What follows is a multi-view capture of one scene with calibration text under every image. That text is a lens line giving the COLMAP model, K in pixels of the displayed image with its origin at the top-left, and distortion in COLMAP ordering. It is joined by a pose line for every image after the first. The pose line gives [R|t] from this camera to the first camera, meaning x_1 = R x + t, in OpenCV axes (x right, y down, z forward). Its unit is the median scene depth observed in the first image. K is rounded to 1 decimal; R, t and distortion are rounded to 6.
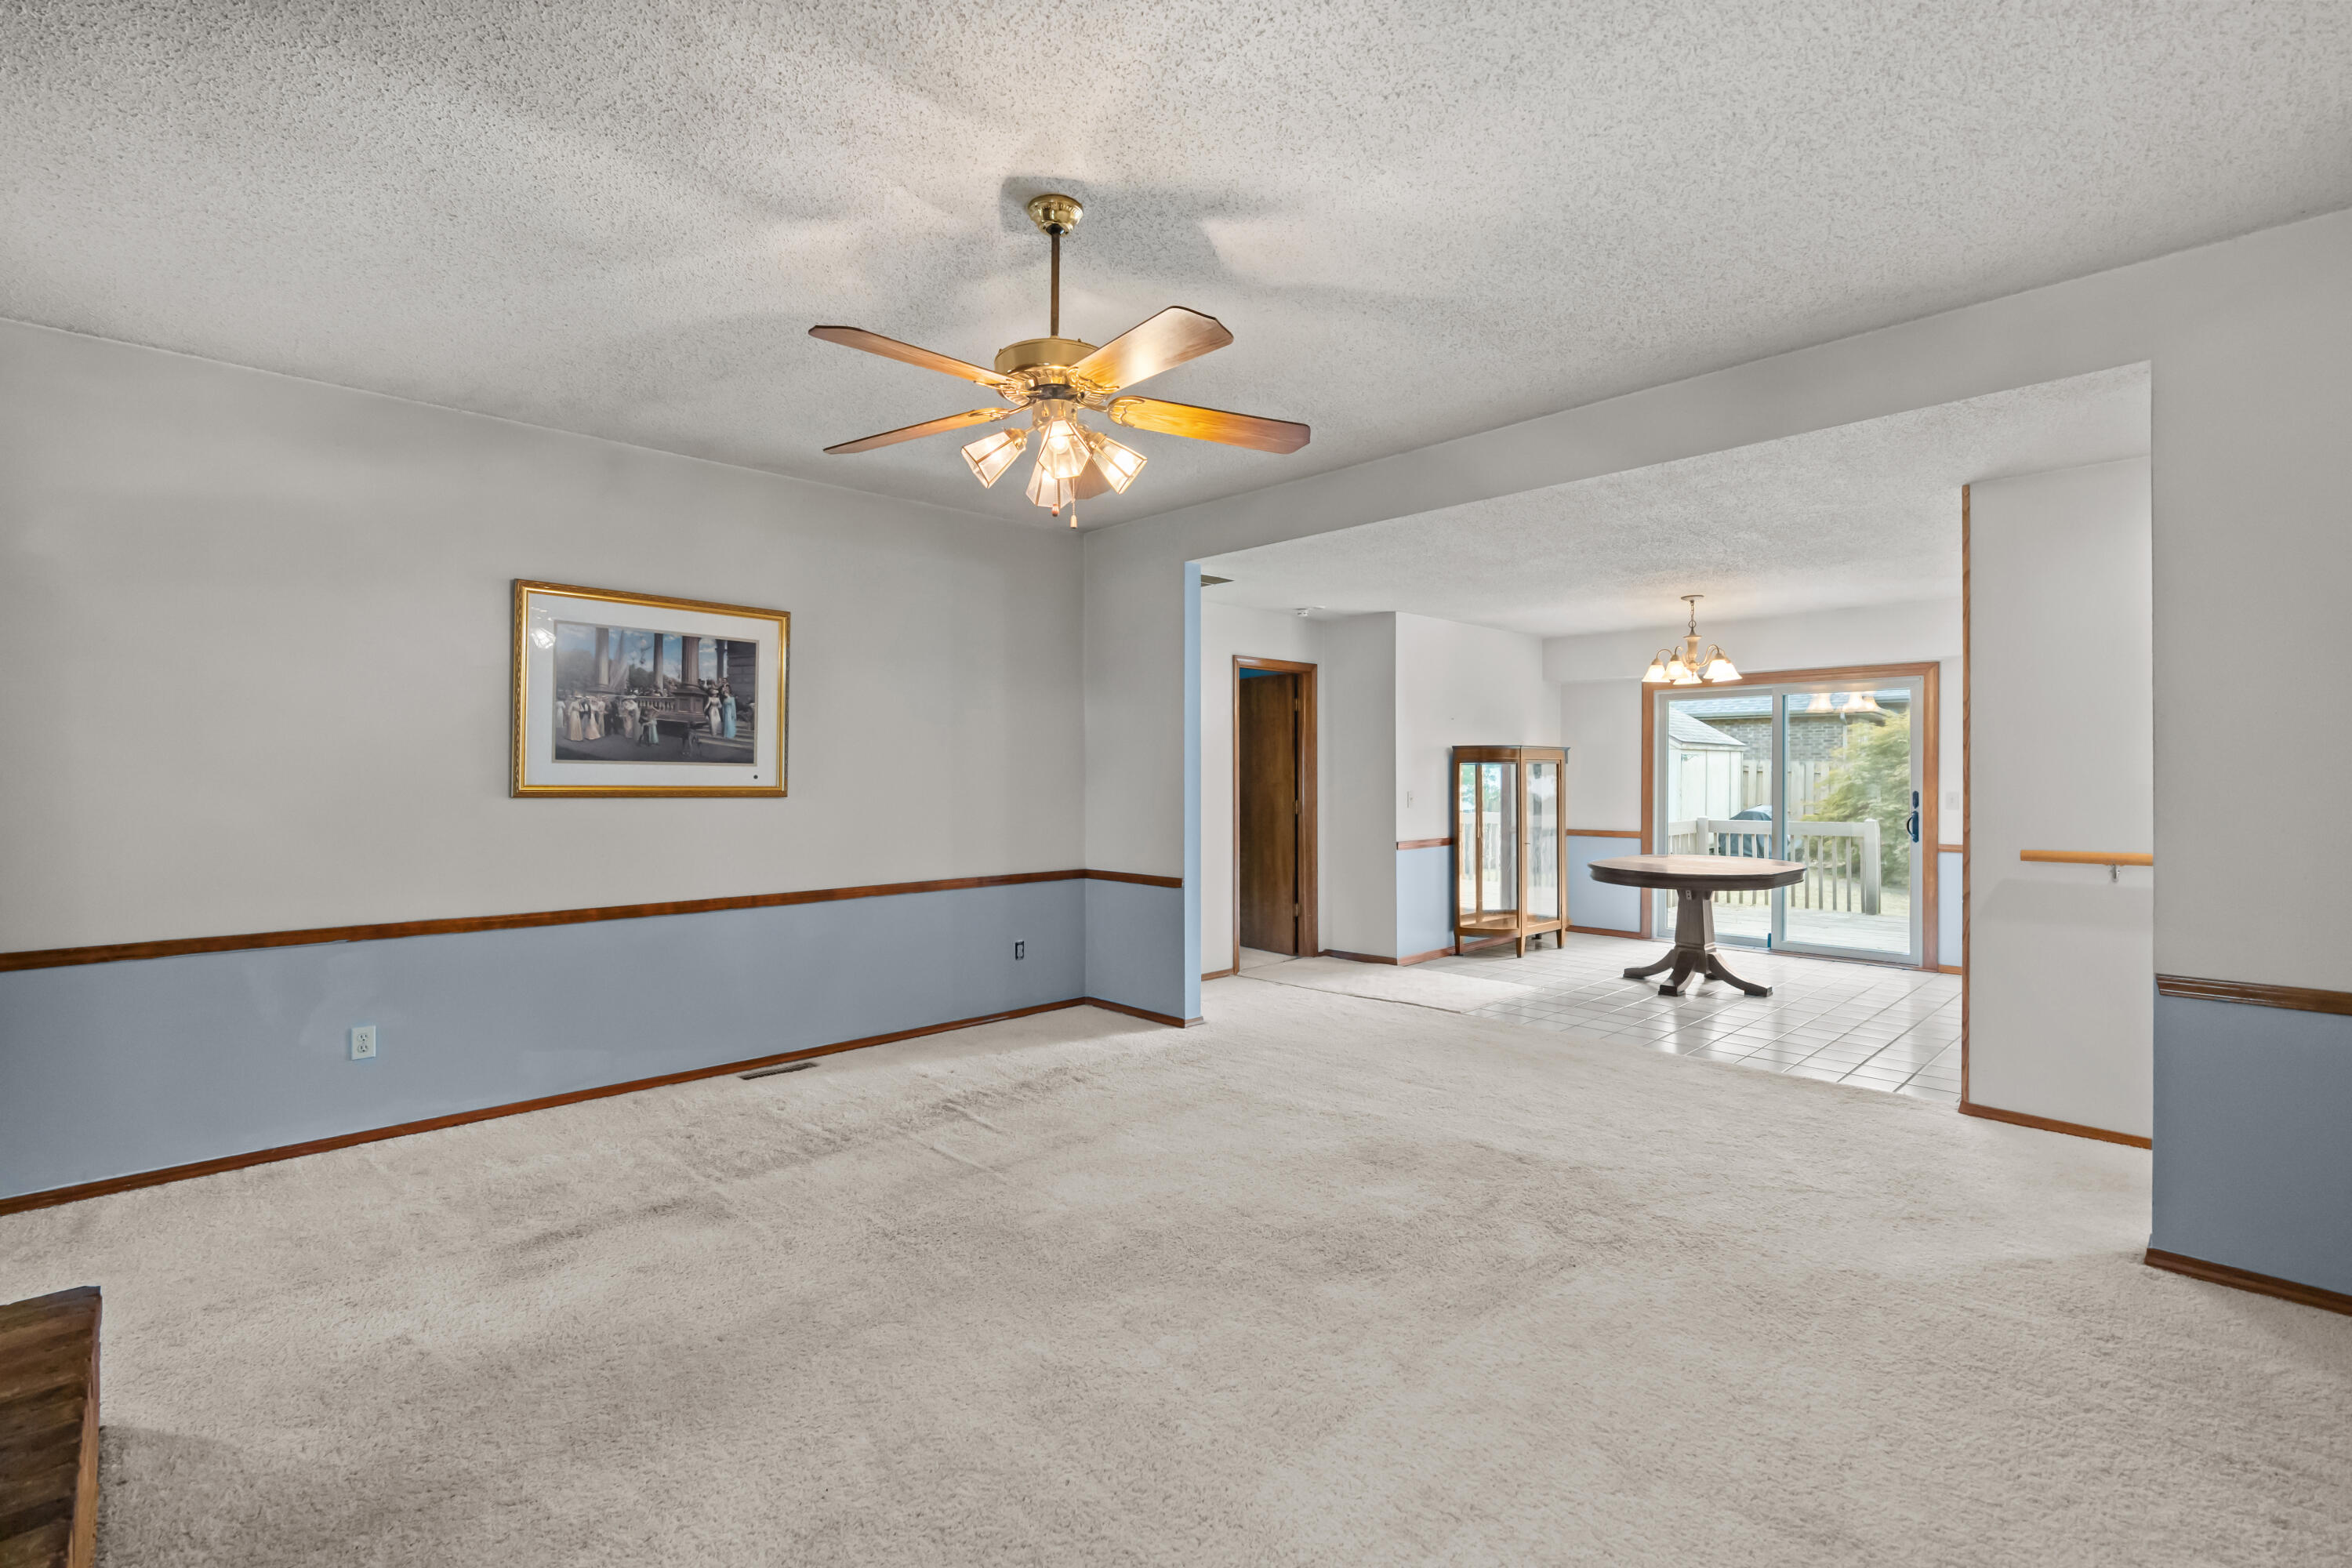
lens RADIAL K [[1054.2, 0, 1173.4], [0, 1054.2, 767.4], [0, 0, 1]] dist [-0.002135, 0.000595]
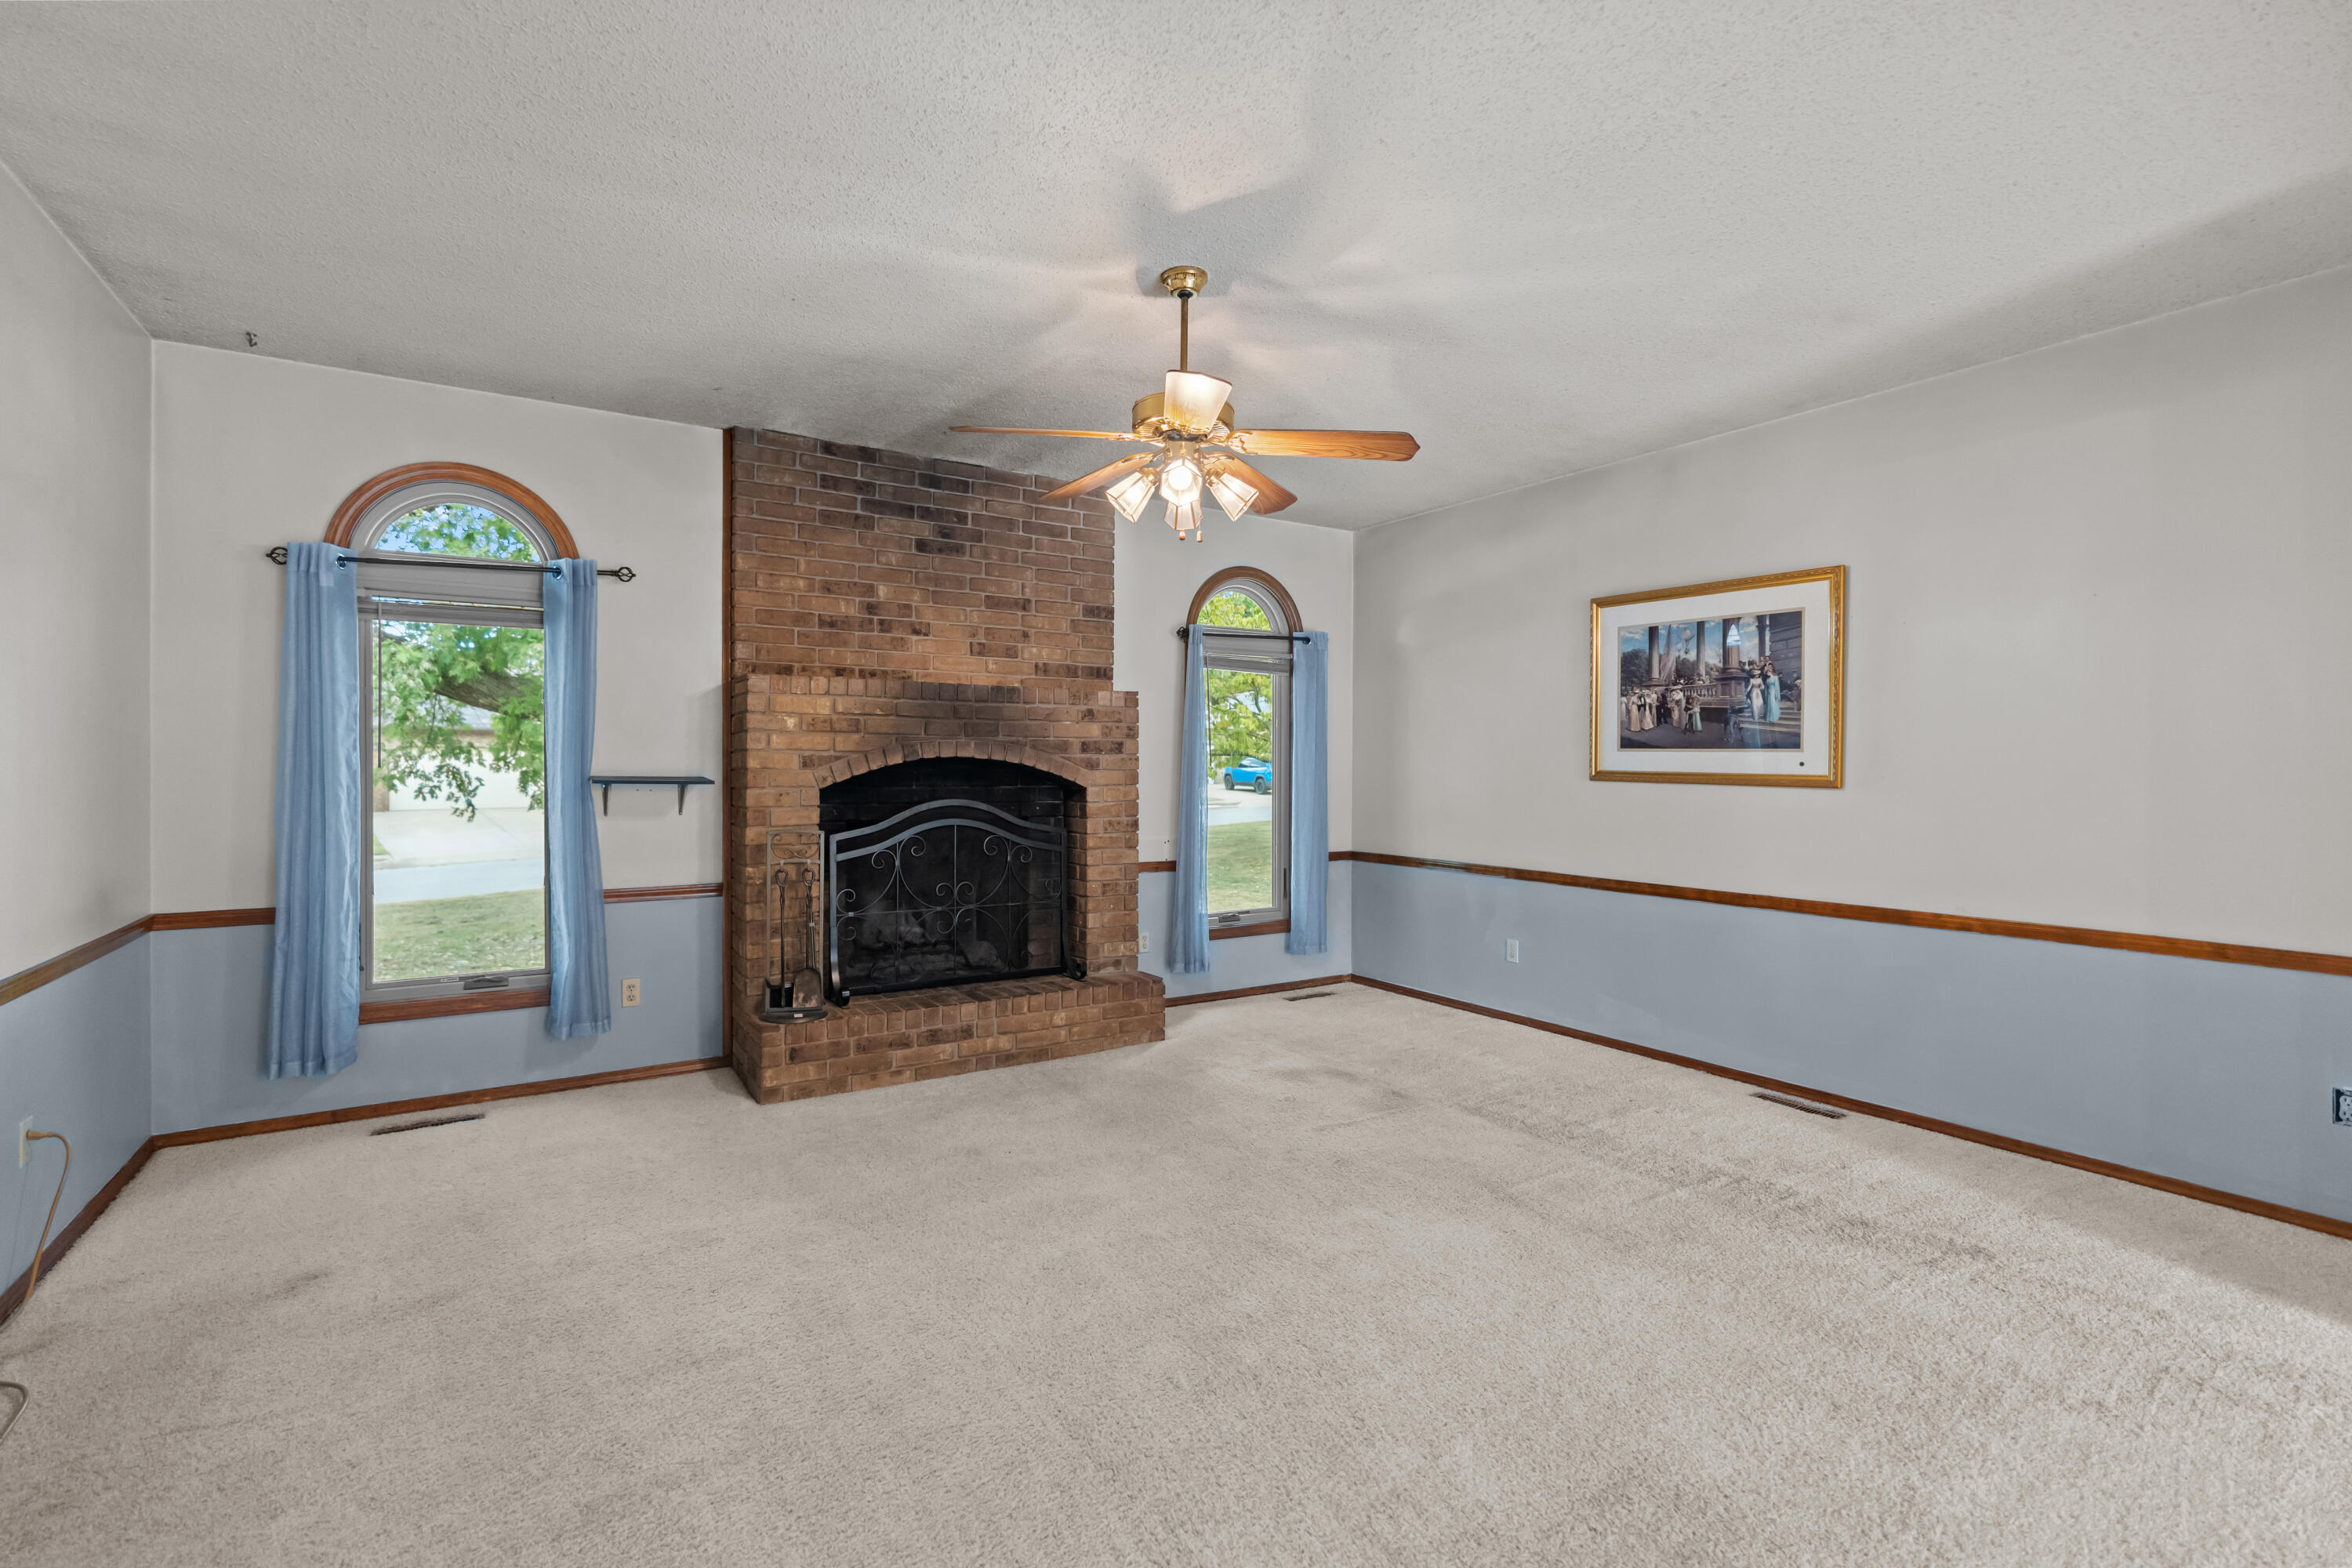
lens RADIAL K [[1054.2, 0, 1173.4], [0, 1054.2, 767.4], [0, 0, 1]] dist [-0.002135, 0.000595]
pose [[-0.194957, 0.004189, -0.980803, 0.607841], [0.004910, 0.999983, 0.003295, 0.006832], [0.980800, -0.004173, -0.194974, 0.711848]]
